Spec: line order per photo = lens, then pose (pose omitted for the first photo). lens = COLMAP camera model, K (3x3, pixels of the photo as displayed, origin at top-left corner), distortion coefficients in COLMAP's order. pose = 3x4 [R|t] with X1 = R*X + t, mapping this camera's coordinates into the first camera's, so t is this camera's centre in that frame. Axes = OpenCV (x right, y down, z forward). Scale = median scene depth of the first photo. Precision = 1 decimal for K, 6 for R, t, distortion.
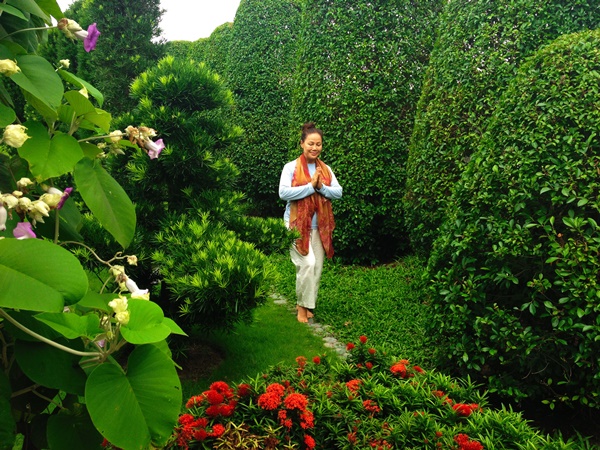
lens RADIAL K [[602.0, 0, 300.0], [0, 602.0, 225.0], [0, 0, 1]] dist [0.098941, -0.147735]
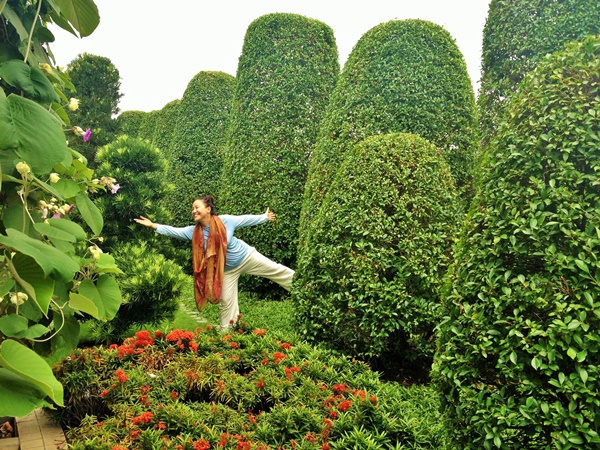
lens RADIAL K [[602.0, 0, 300.0], [0, 602.0, 225.0], [0, 0, 1]] dist [0.098941, -0.147735]
pose [[0.996321, 0.031947, 0.079527, 0.111403], [-0.023016, 0.993577, -0.110790, 0.104243], [-0.082556, 0.108552, 0.990657, -0.530681]]
